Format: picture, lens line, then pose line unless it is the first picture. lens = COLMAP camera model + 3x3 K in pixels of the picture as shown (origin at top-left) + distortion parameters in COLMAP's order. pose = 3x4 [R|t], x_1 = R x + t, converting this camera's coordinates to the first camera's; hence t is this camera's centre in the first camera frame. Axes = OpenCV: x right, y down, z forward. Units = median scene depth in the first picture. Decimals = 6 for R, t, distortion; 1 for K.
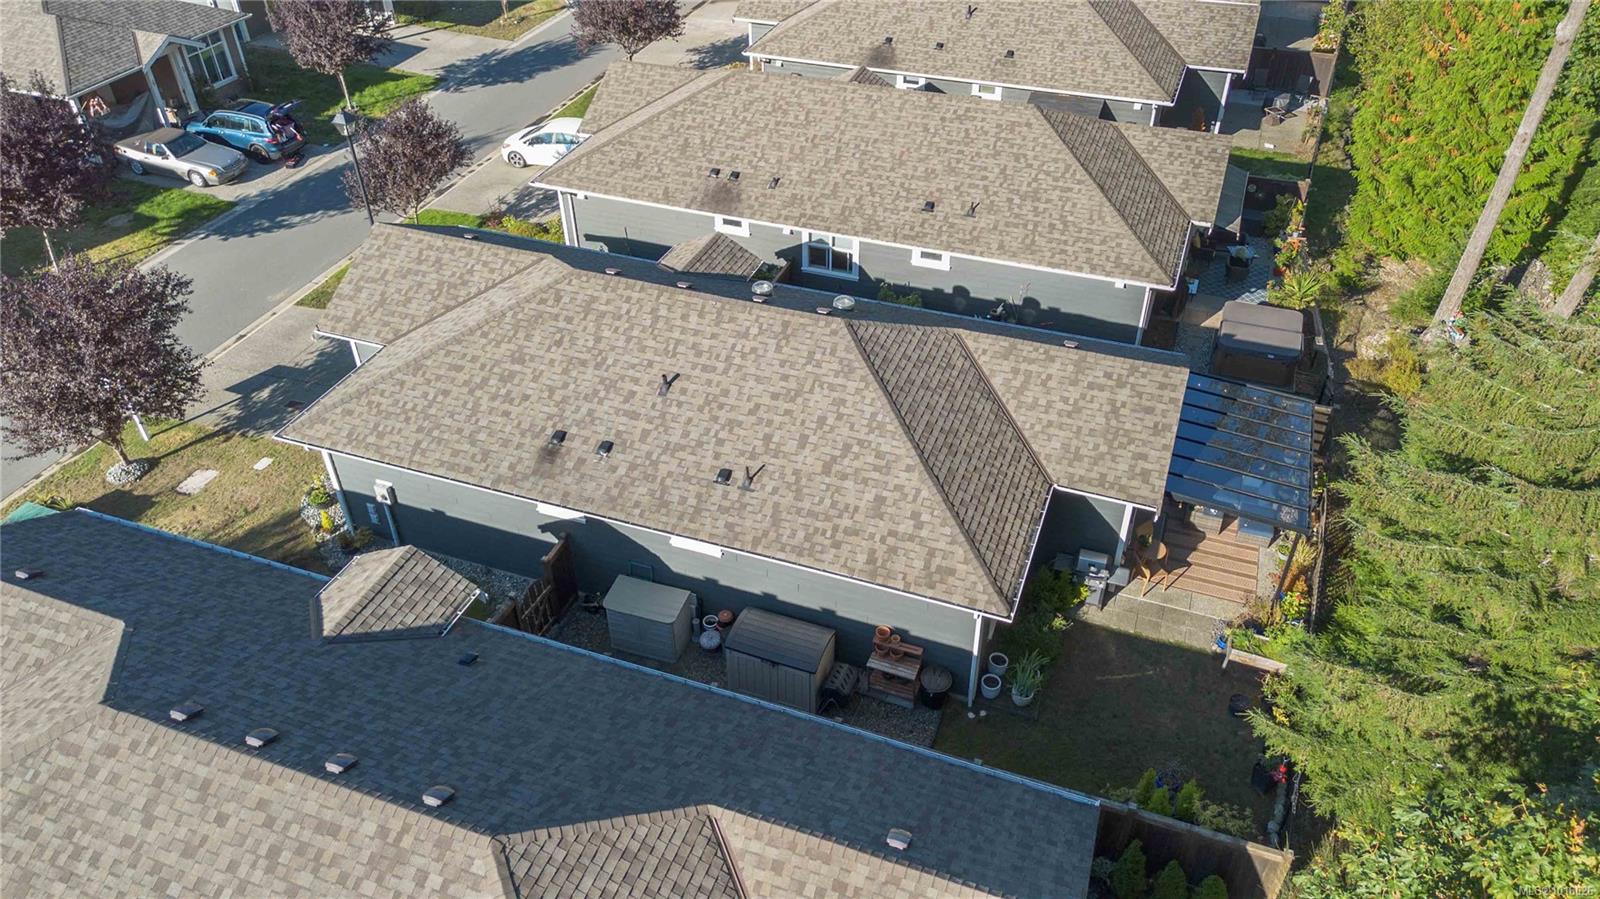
lens RADIAL K [[1110.3, 0, 818.6], [0, 1110.3, 449.1], [0, 0, 1]] dist [0.044089, -0.000114]
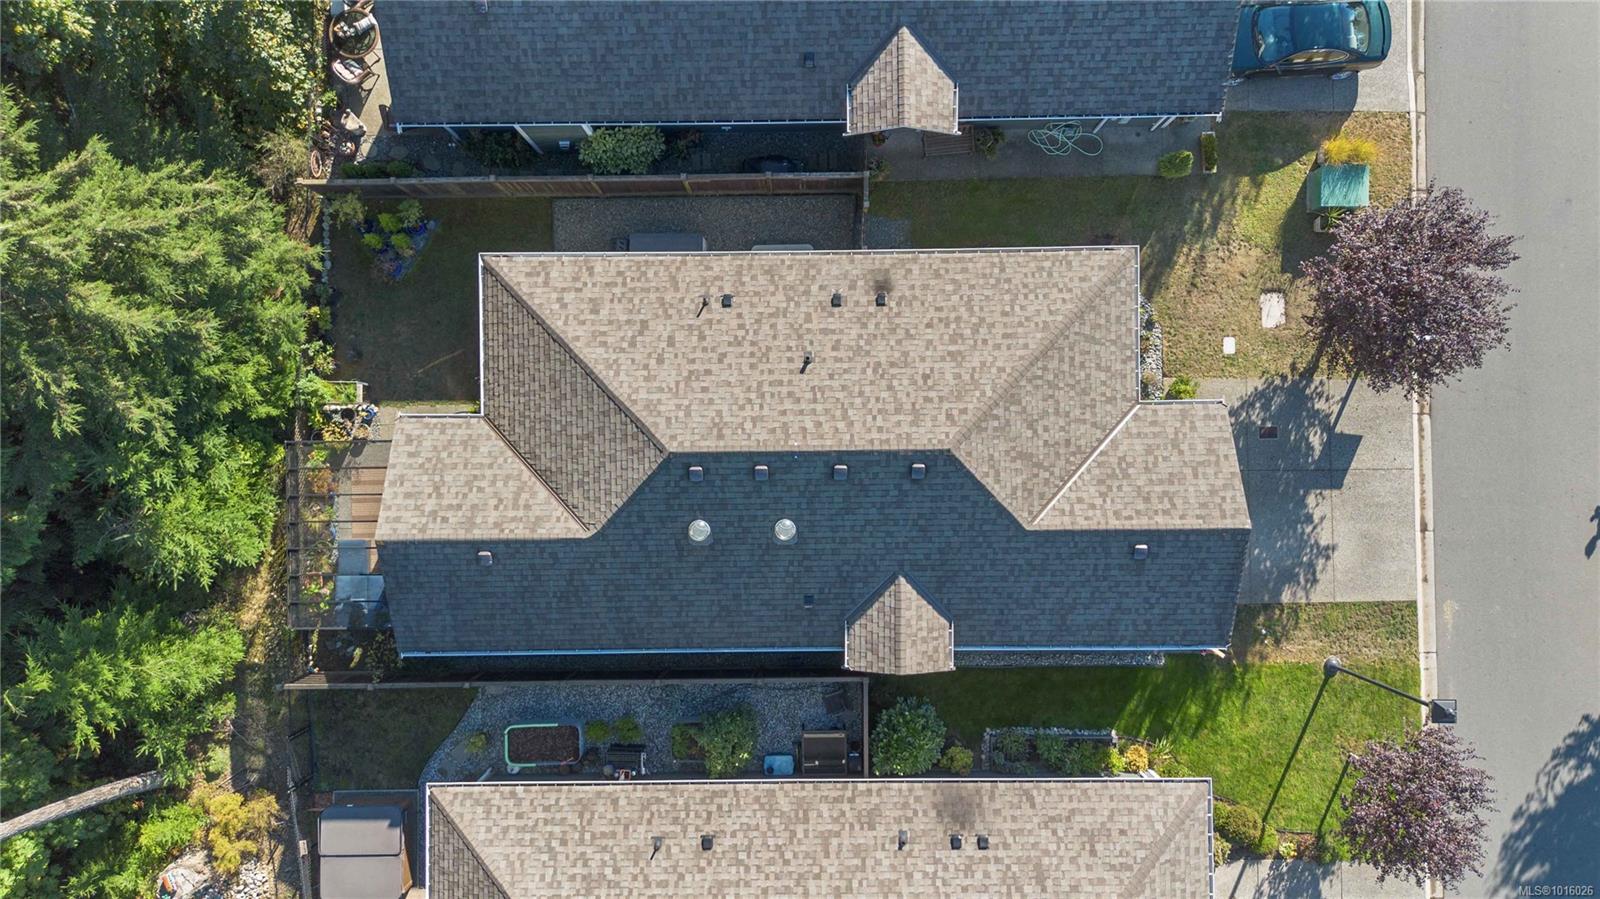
lens RADIAL K [[1157.7, 0, 800.0], [0, 1157.7, 449.5], [0, 0, 1]] dist [0.041341, -0.000114]
pose [[-0.937151, 0.348566, 0.015795, -0.114747], [-0.205539, -0.588058, 0.782267, -1.003273], [0.281960, 0.729856, 0.622743, 0.326390]]
